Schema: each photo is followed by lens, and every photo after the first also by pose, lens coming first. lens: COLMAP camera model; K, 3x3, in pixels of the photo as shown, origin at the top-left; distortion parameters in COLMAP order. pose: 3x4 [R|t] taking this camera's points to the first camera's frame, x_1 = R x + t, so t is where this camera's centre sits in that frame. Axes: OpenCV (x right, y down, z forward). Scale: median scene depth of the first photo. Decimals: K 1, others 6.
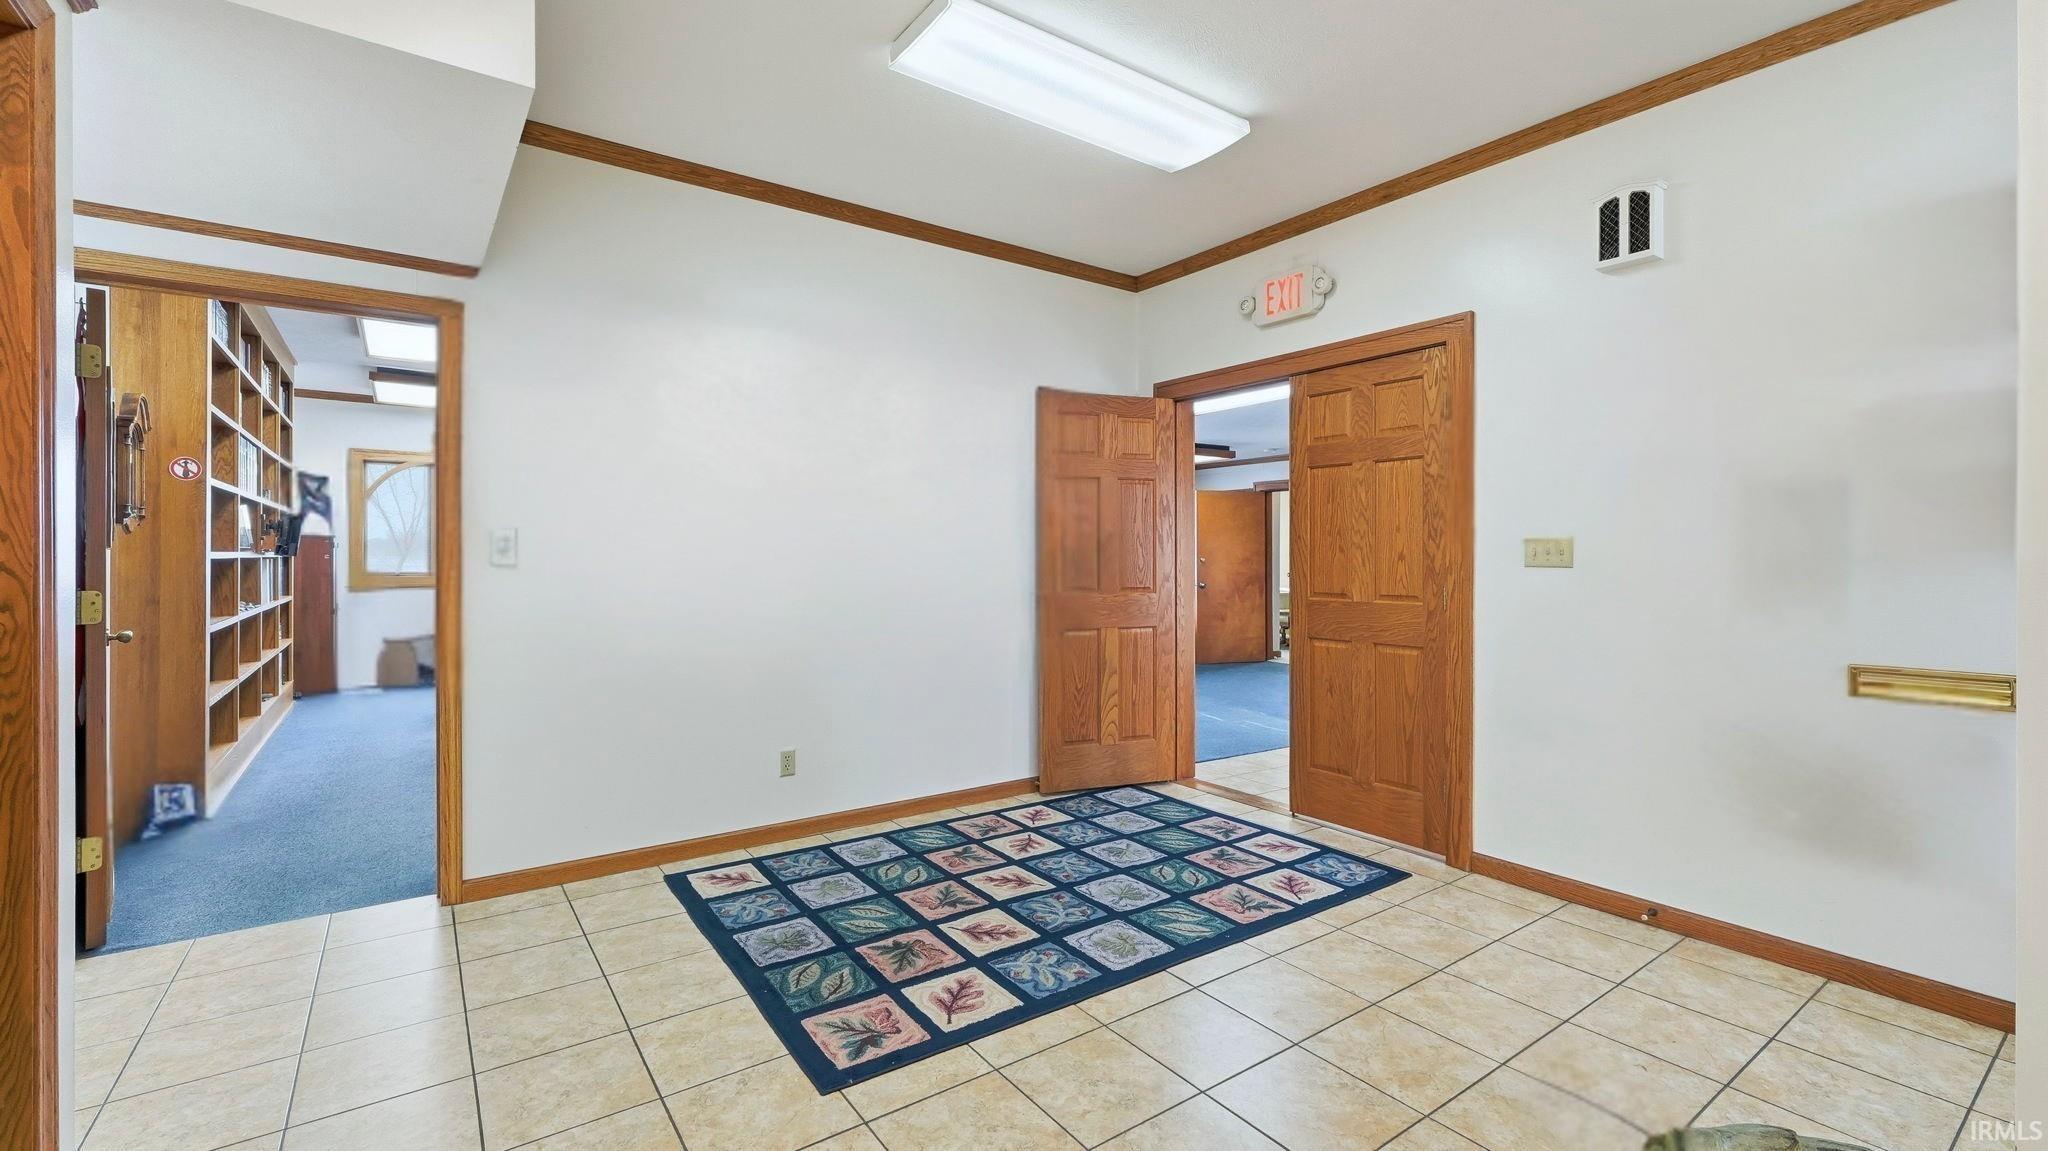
lens RADIAL K [[871.9, 0, 1025.9], [0, 871.9, 563.4], [0, 0, 1]] dist [-0.000738, -0.000048]
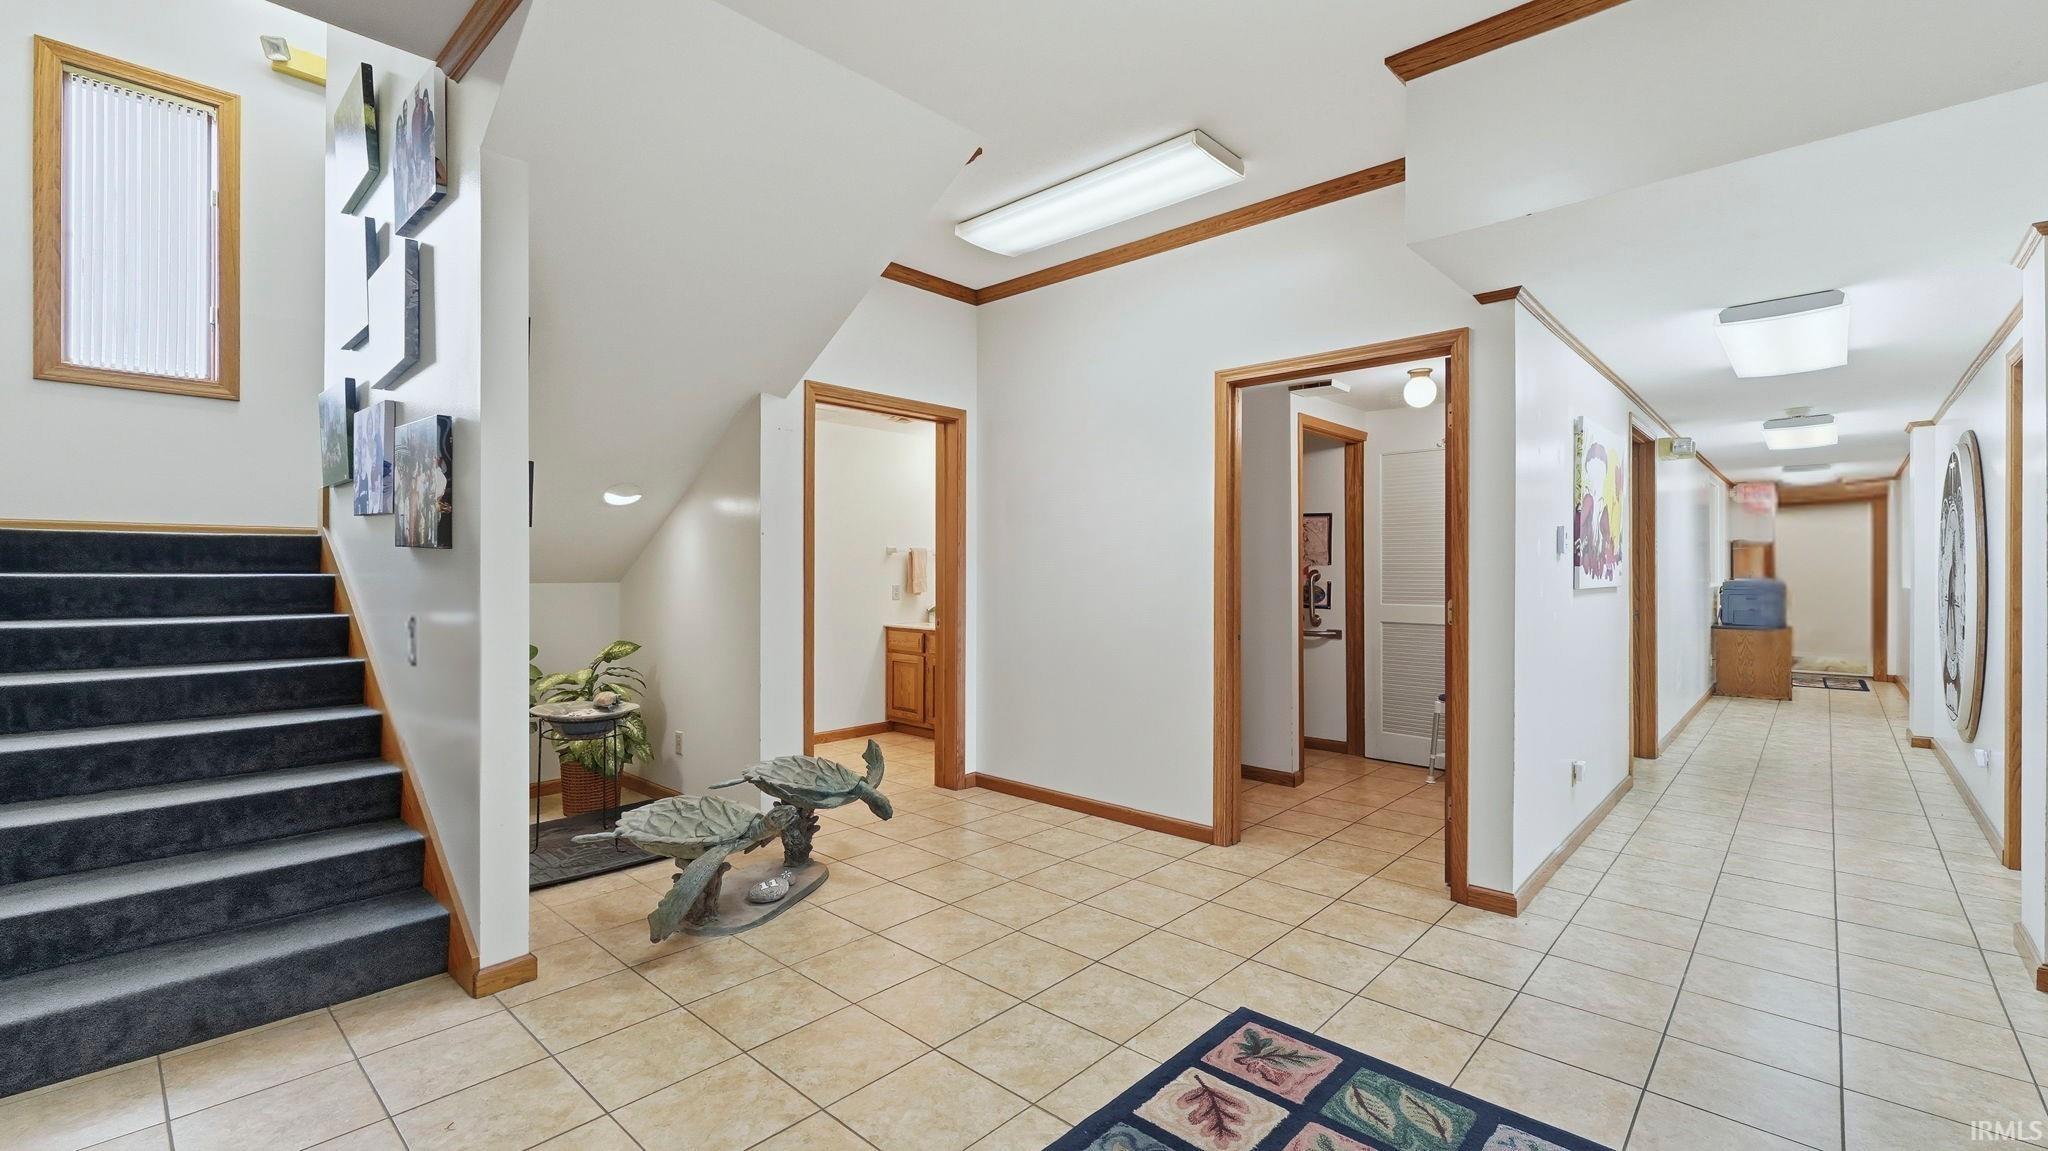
lens RADIAL K [[871.9, 0, 1024.5], [0, 871.9, 569.6], [0, 0, 1]] dist [-0.000738, -0.000048]
pose [[-0.979475, -0.003227, -0.201538, 0.279133], [-0.004435, 0.999975, 0.005539, -0.015266], [0.201515, 0.006320, -0.979465, 1.864815]]
